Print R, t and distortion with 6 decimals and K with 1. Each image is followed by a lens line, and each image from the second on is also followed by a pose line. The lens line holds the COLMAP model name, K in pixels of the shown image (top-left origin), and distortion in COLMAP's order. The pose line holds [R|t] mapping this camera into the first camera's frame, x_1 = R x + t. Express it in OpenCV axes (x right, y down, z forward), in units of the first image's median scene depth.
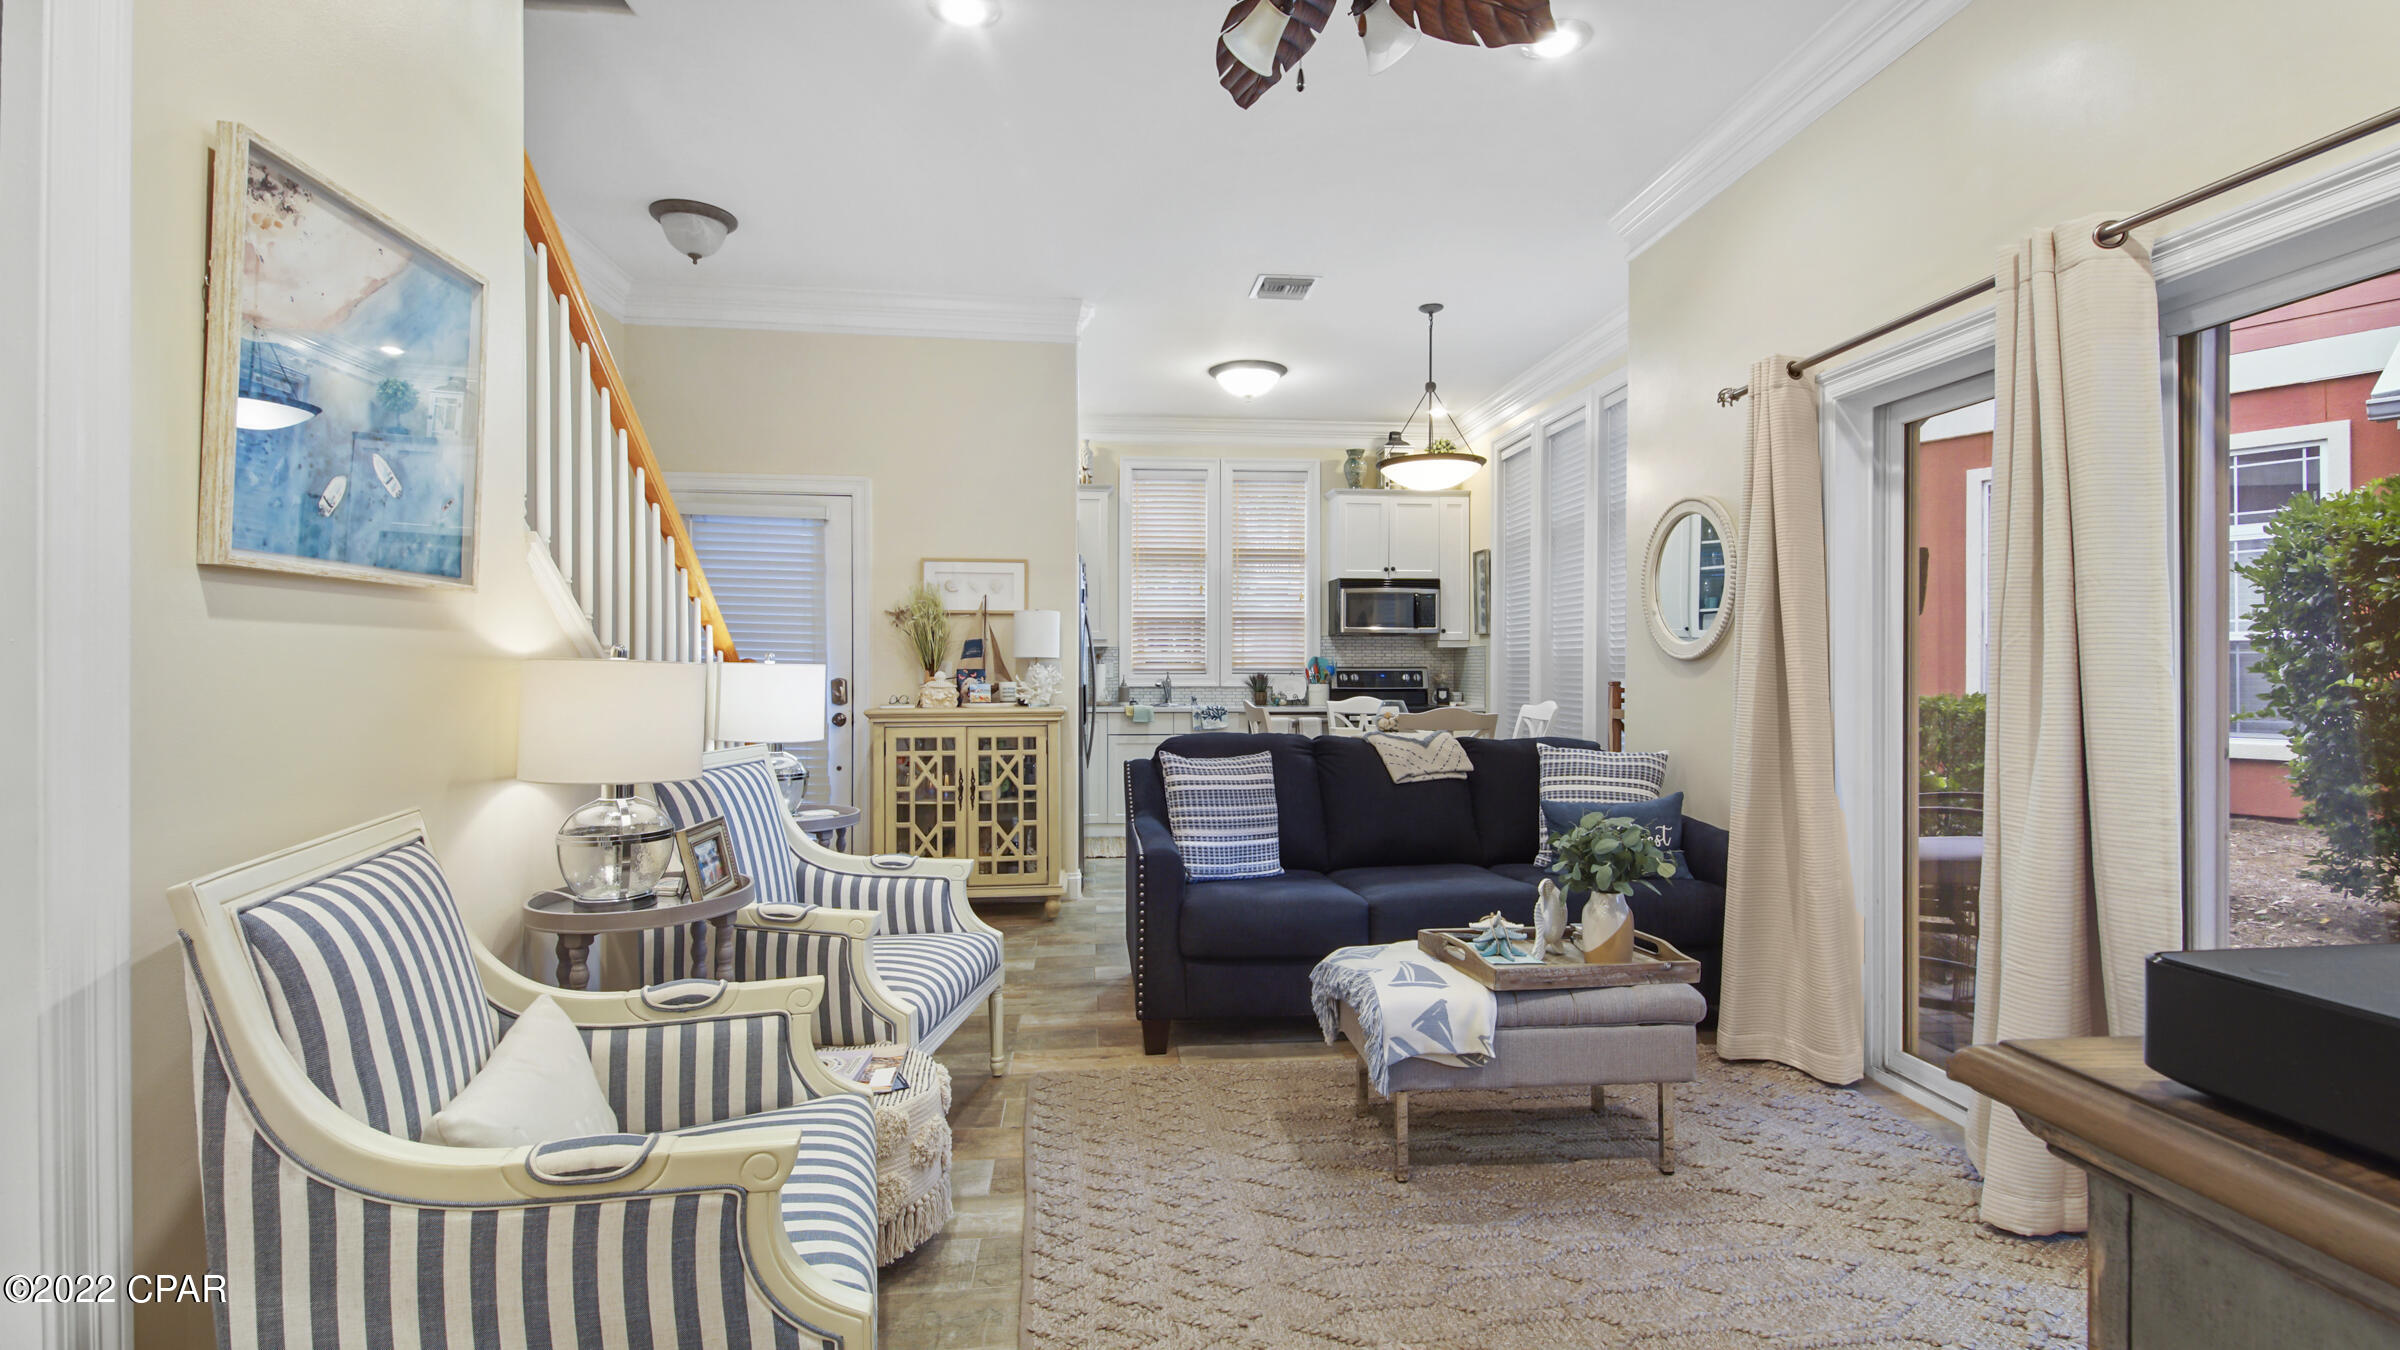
lens RADIAL K [[1102.3, 0, 1209.7], [0, 1102.3, 679.7], [0, 0, 1]] dist [0.021548, -0.005622]
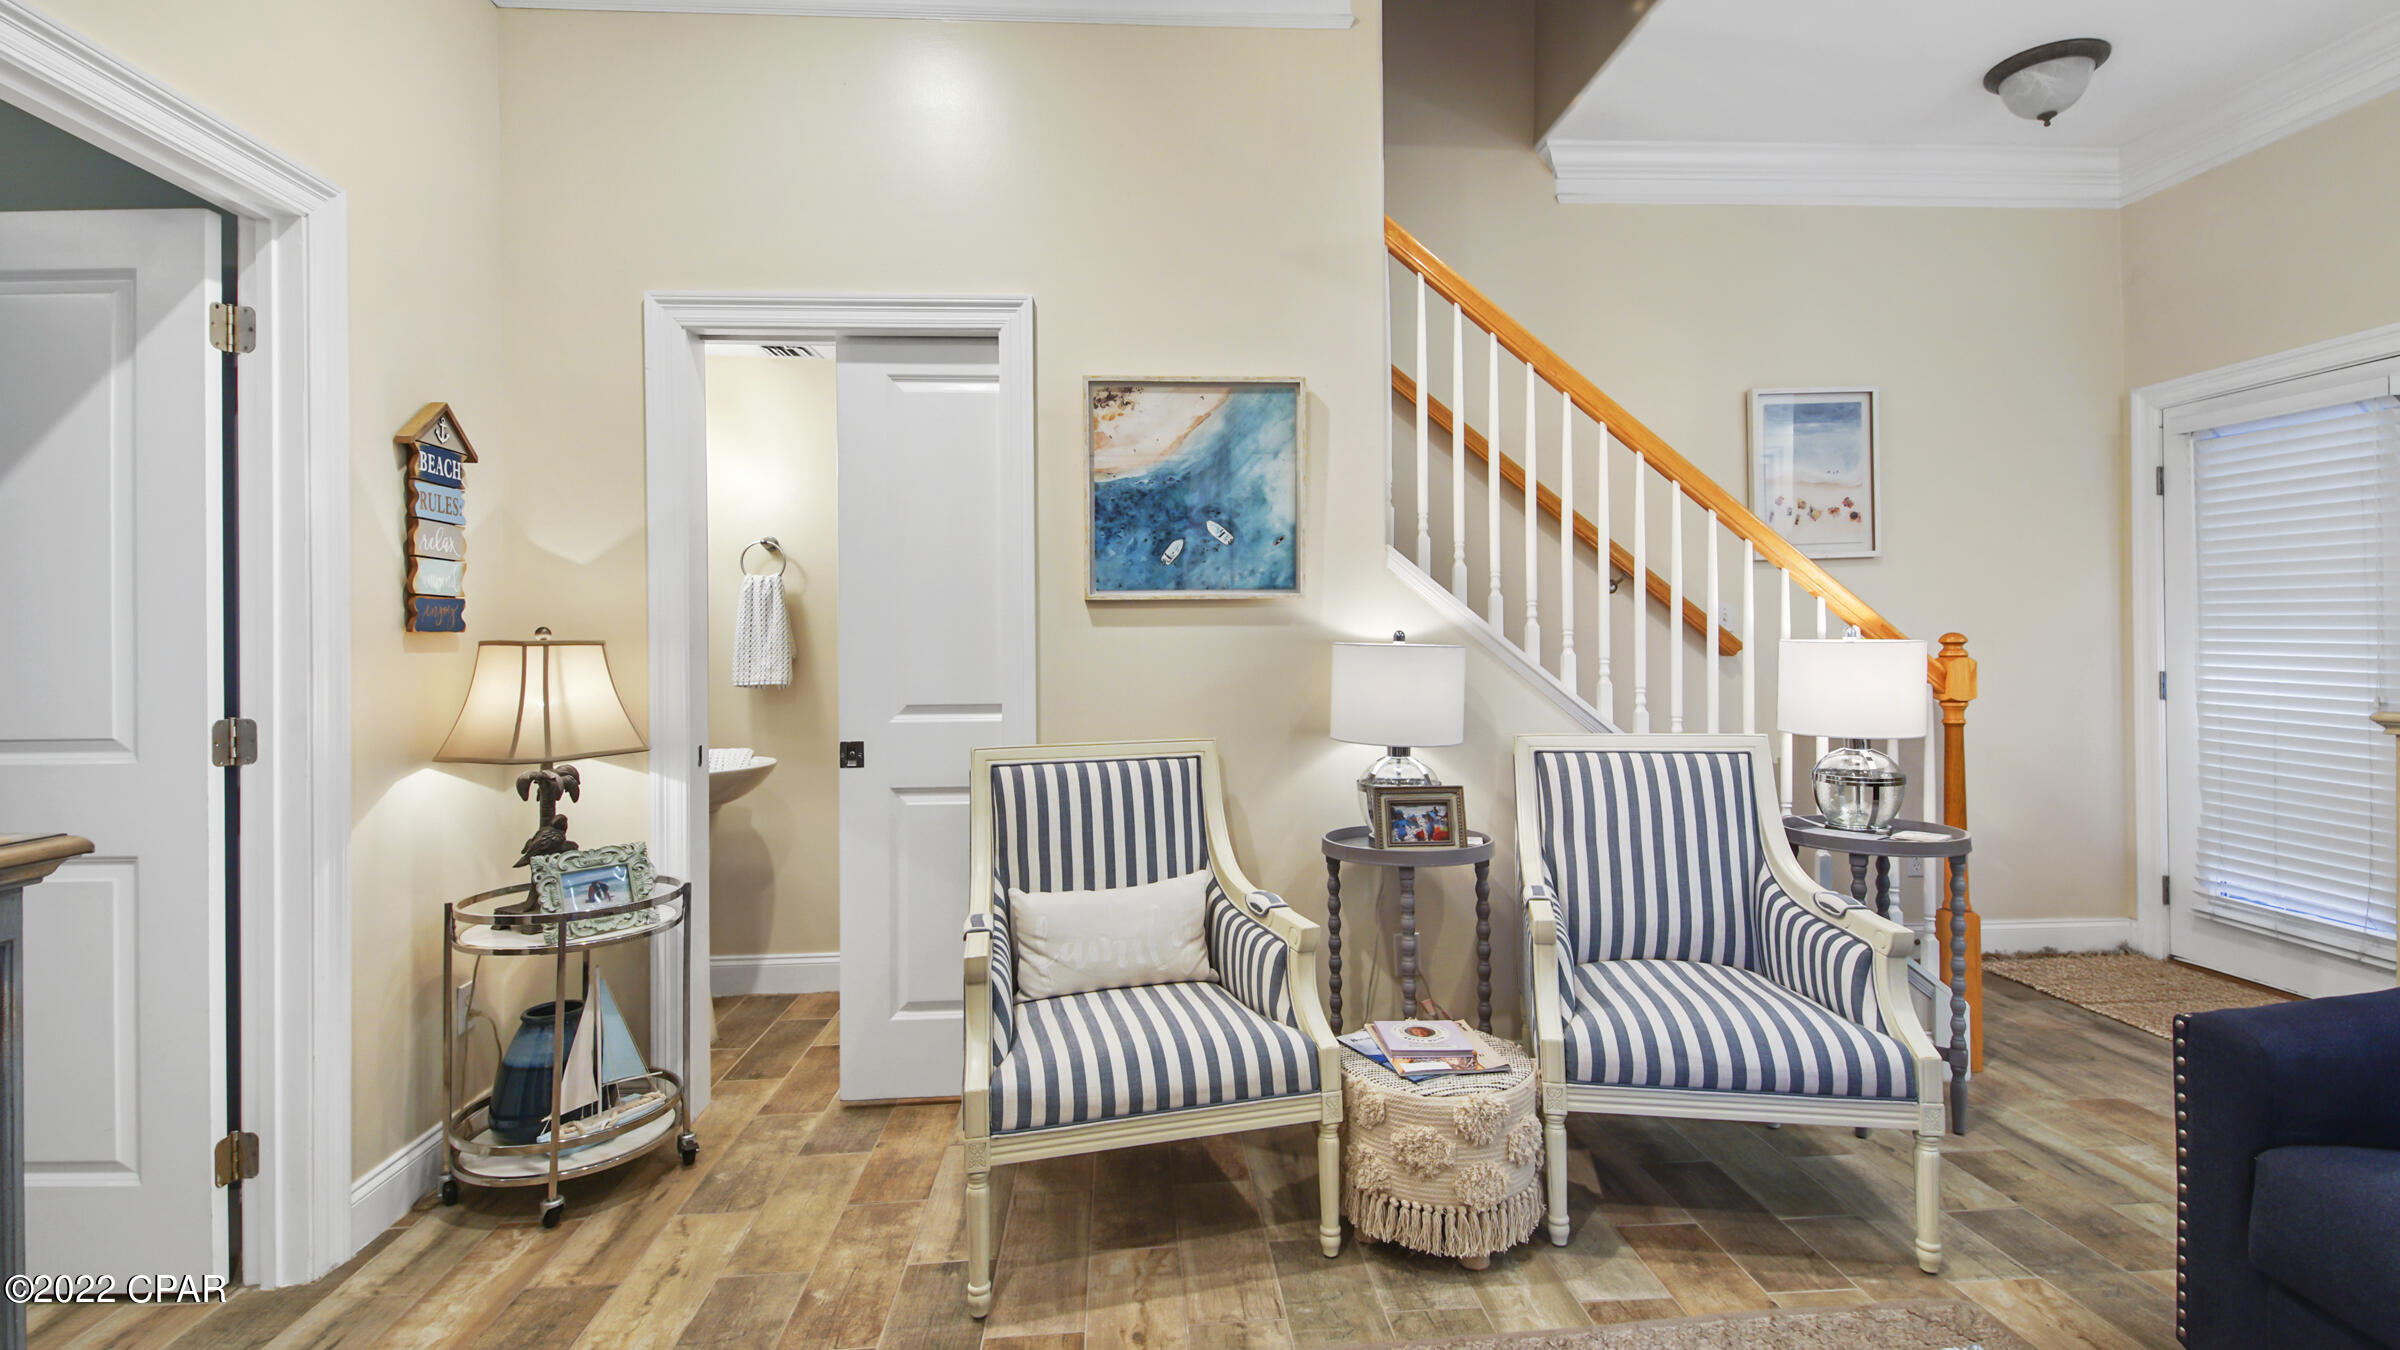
lens RADIAL K [[1102.3, 0, 1183.3], [0, 1102.3, 655.6], [0, 0, 1]] dist [0.021548, -0.005622]
pose [[-0.068462, 0.004603, -0.997643, 0.317947], [-0.002054, 0.999987, 0.004755, -0.004236], [0.997652, 0.002375, -0.068451, 0.390880]]
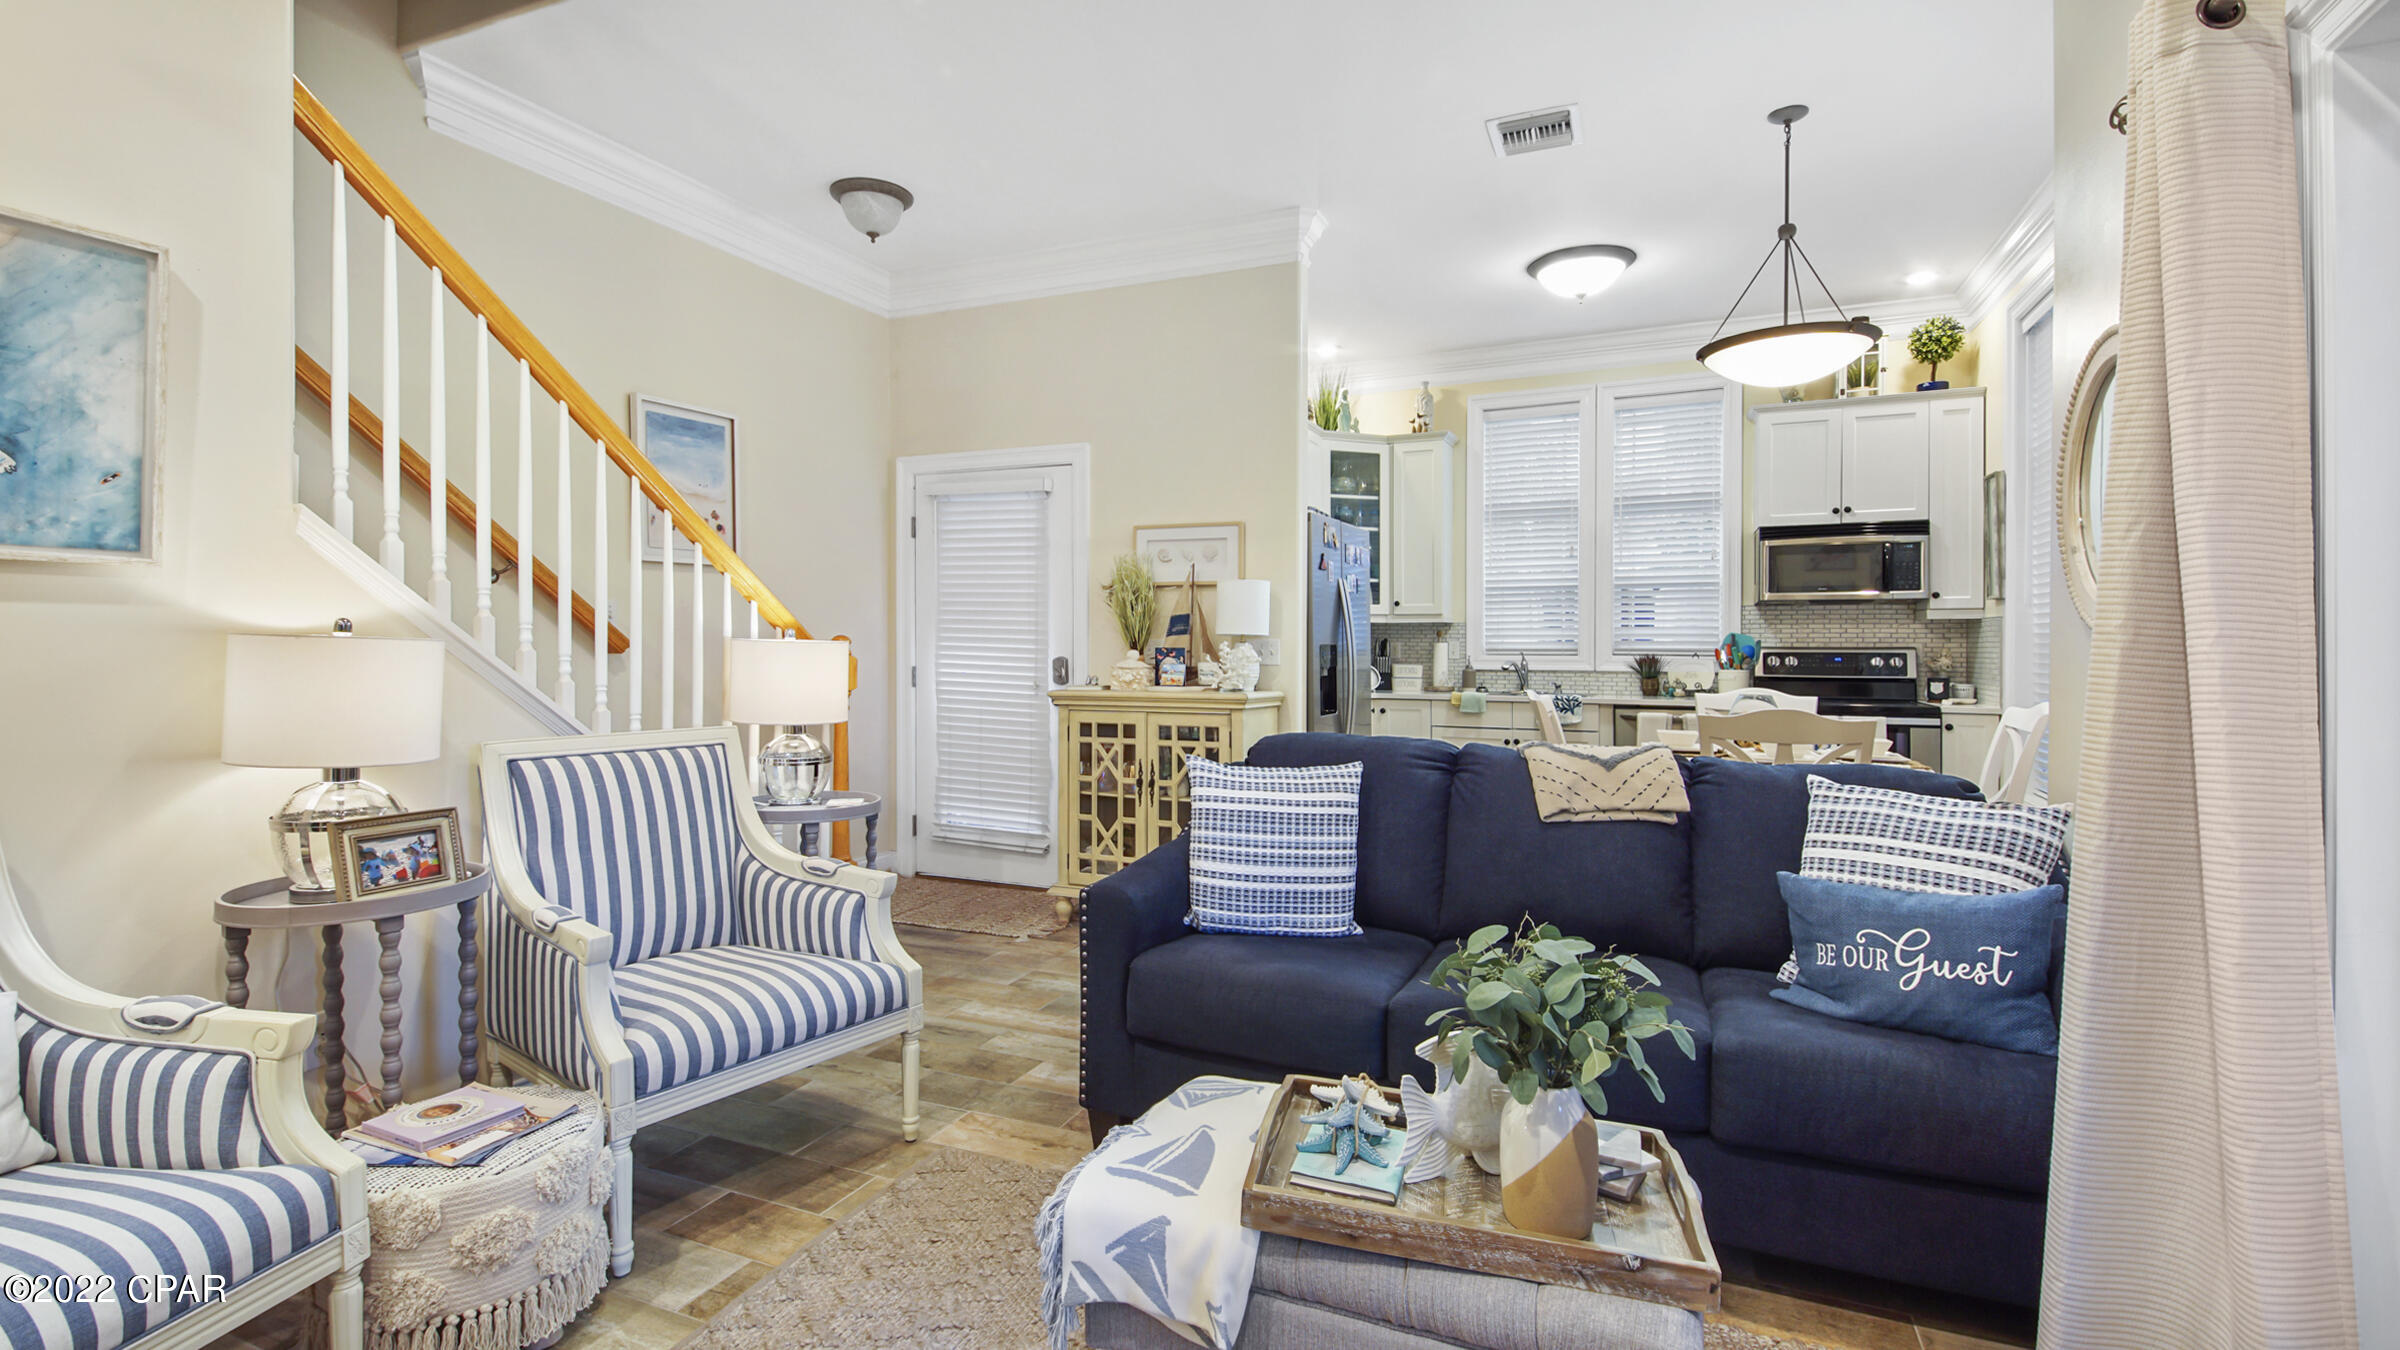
lens RADIAL K [[1102.3, 0, 1185.4], [0, 1102.3, 655.7], [0, 0, 1]] dist [0.021548, -0.005622]
pose [[0.857144, 0.007377, -0.515024, 0.262671], [-0.009070, 0.999959, -0.000770, -0.002658], [0.514997, 0.005331, 0.857176, 0.256372]]
